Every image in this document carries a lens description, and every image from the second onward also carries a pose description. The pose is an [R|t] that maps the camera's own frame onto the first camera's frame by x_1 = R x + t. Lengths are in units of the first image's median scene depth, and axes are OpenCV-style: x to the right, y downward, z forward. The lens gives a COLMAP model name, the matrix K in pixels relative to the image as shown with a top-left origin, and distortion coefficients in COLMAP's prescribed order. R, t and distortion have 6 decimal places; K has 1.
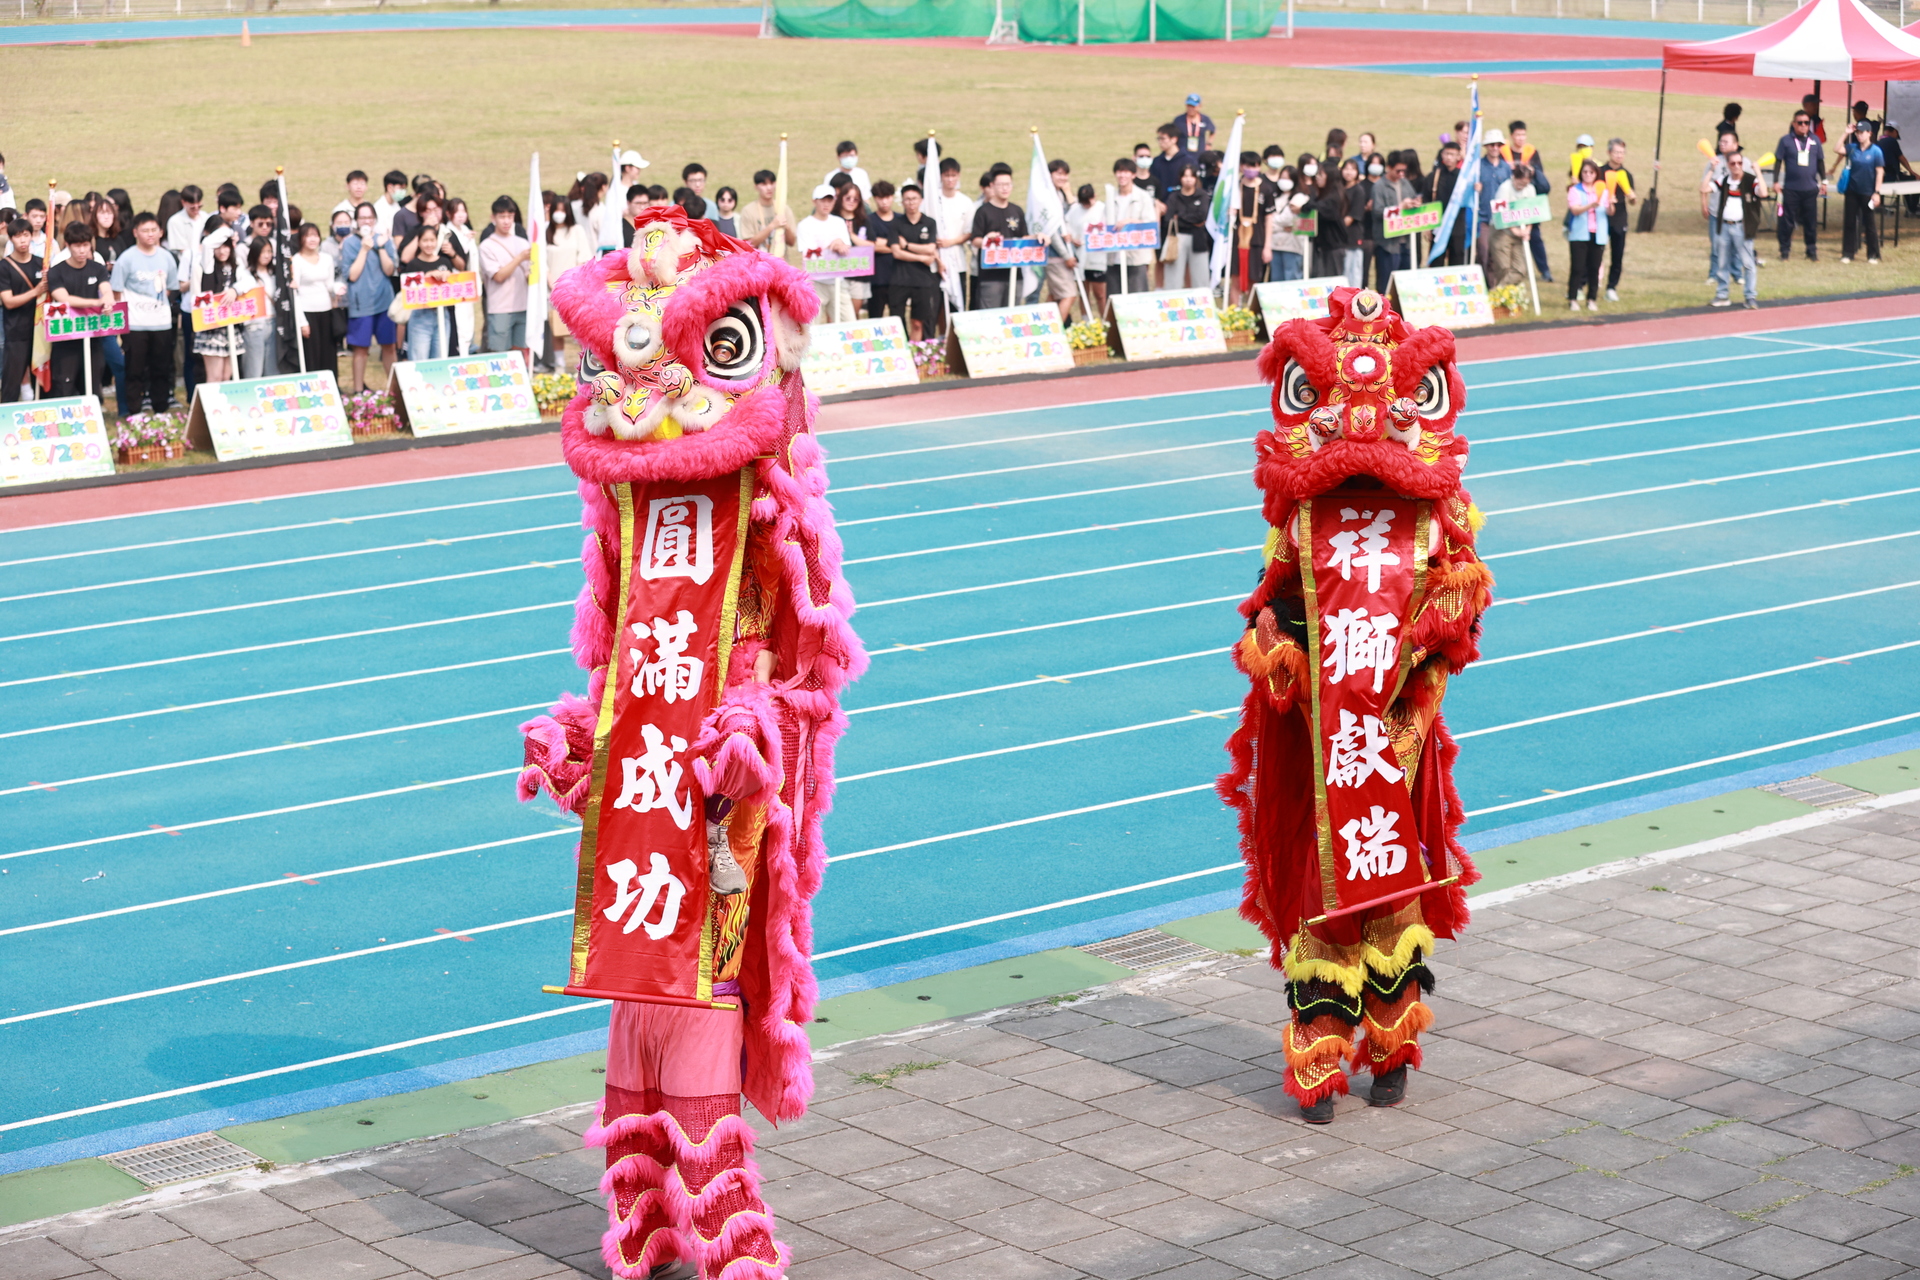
lens RADIAL K [[4030.4, 0, 960.0], [0, 4030.4, 640.0], [0, 0, 1]] dist [-0.316071, 0.223765]
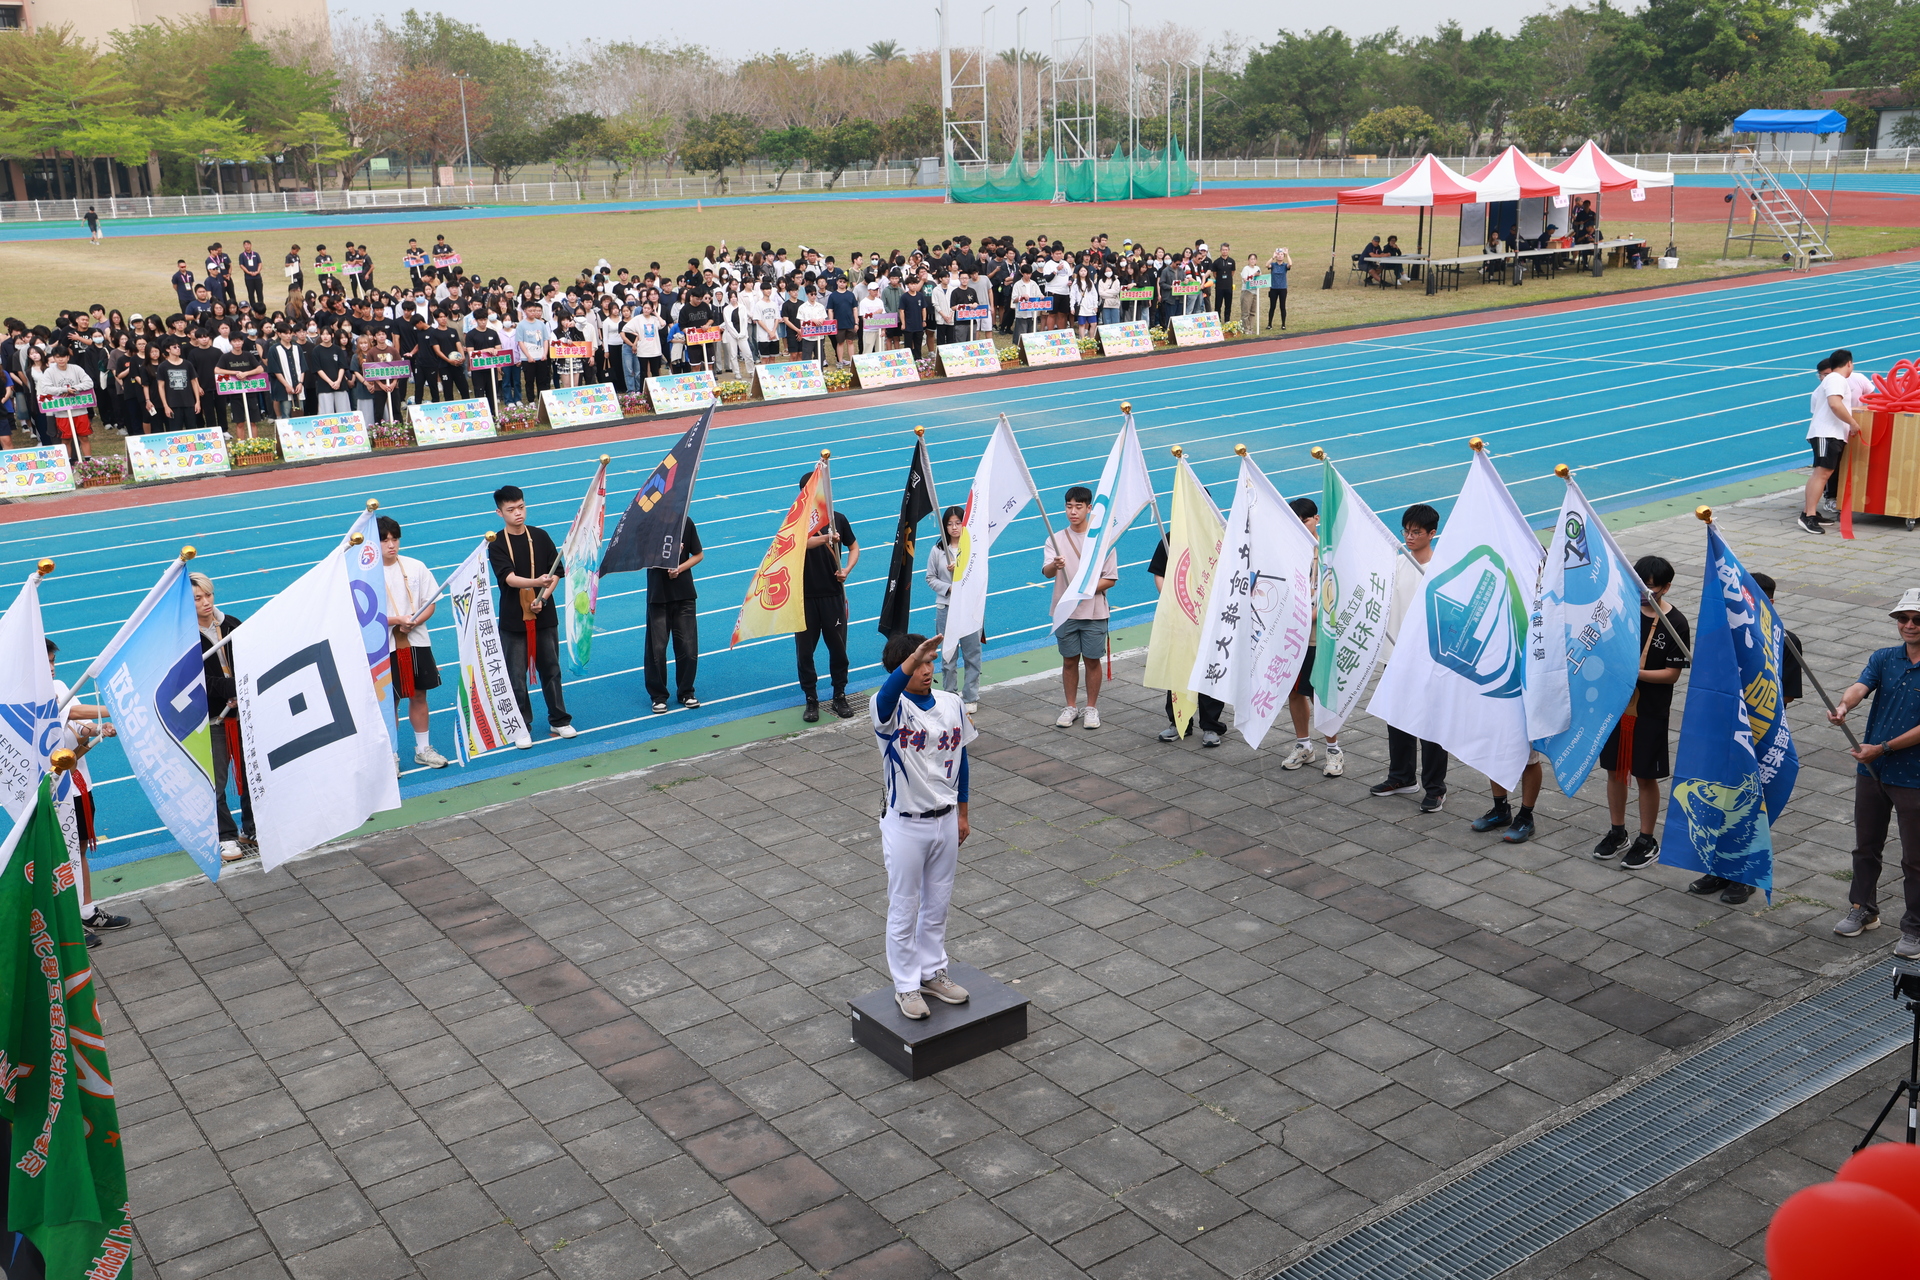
lens RADIAL K [[1818.5, 0, 918.1], [0, 1818.5, 642.4], [0, 0, 1]] dist [0.023298, 0.103364]
pose [[0.995649, -0.009059, -0.092736, 0.120380], [0.017200, 0.996028, 0.087360, -0.020248], [0.091577, -0.088575, 0.991851, 0.120235]]
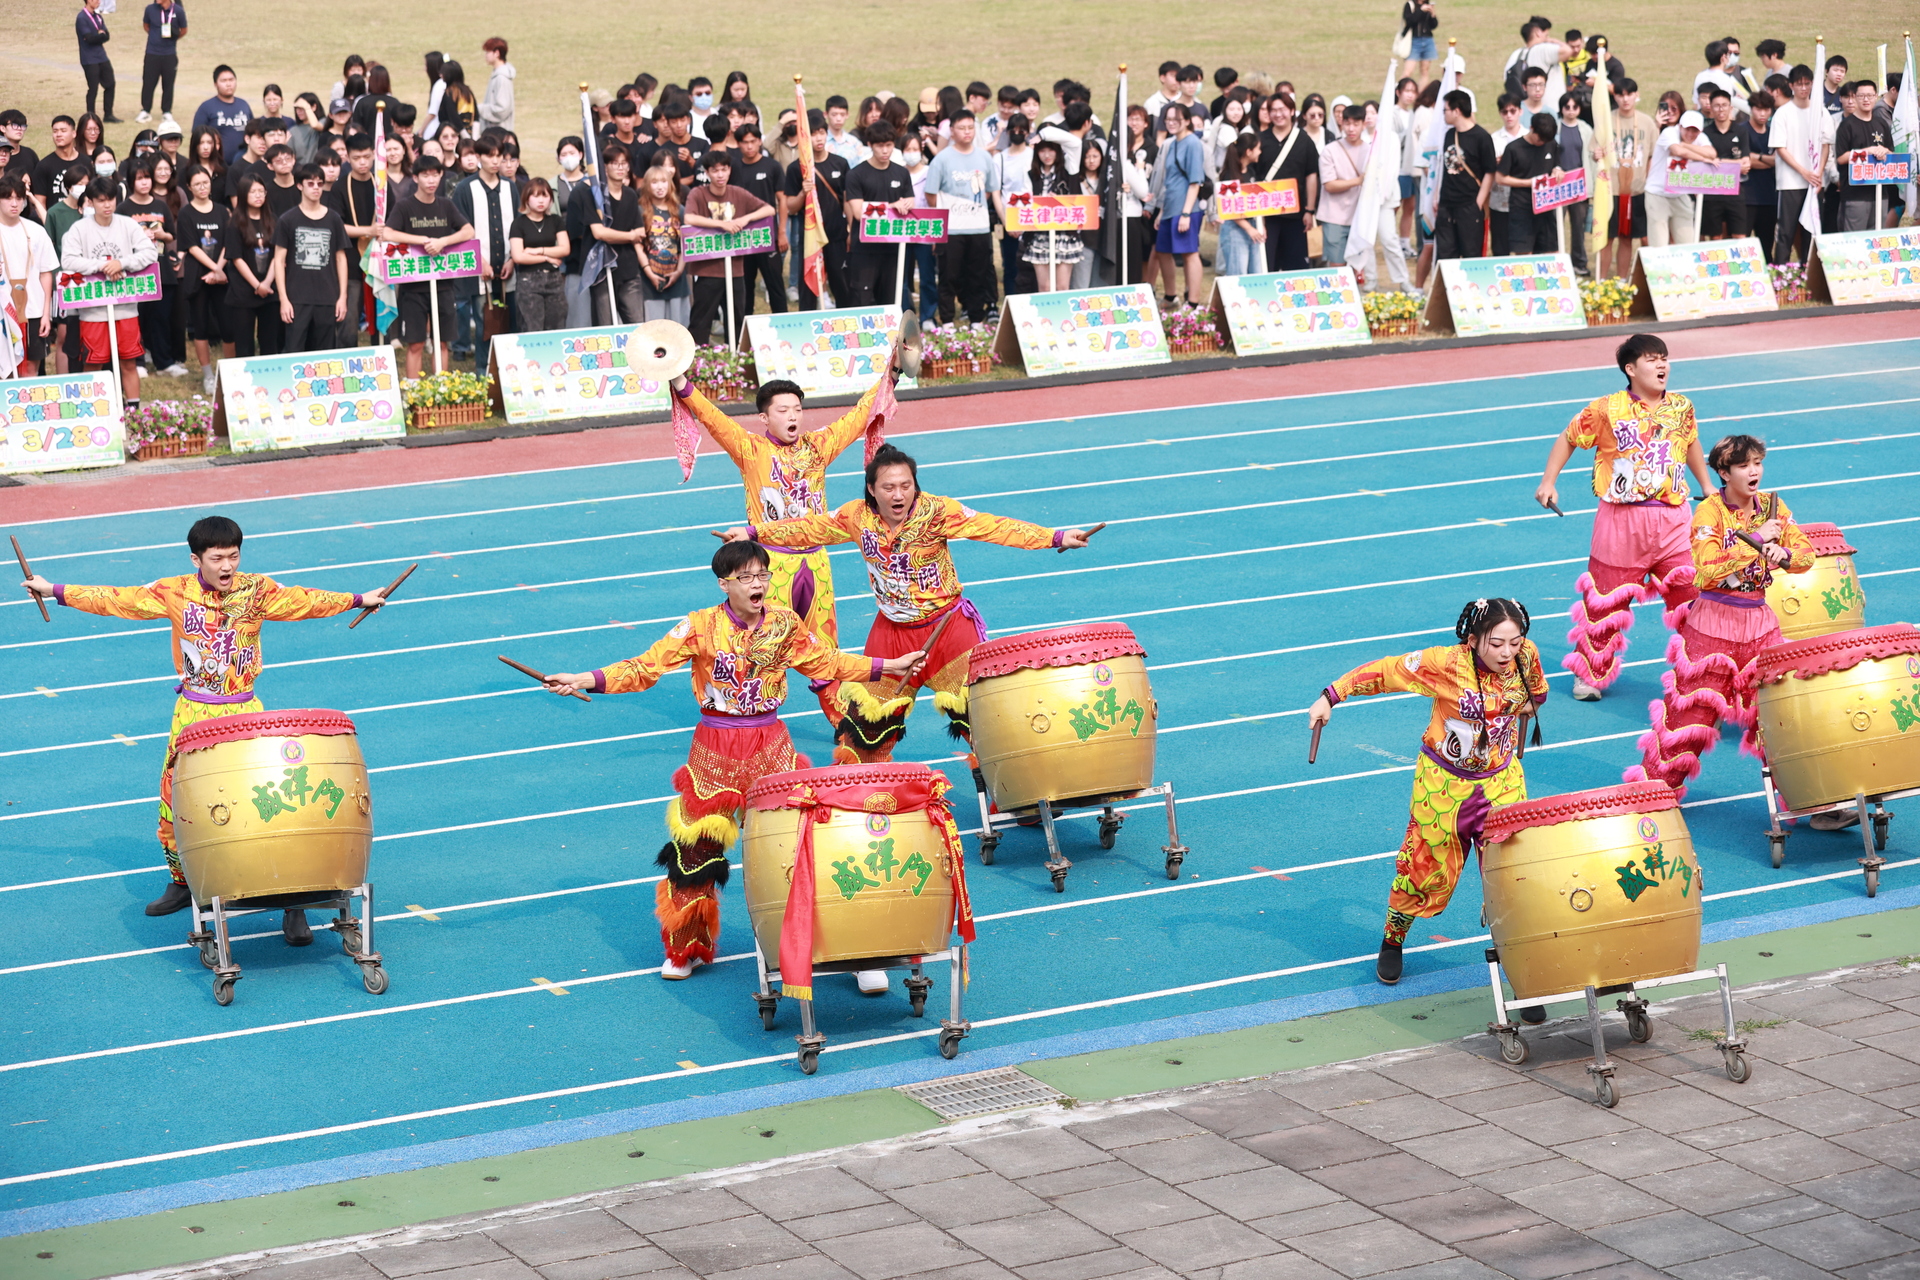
lens RADIAL K [[4388.1, 0, 960.0], [0, 4388.1, 640.0], [0, 0, 1]] dist [-0.259701, 0.083326]
pose [[0.980756, 0.025646, -0.193544, 0.000900], [-0.023514, 0.999635, 0.013307, 0.005570], [0.193814, -0.008500, 0.981001, -0.030943]]
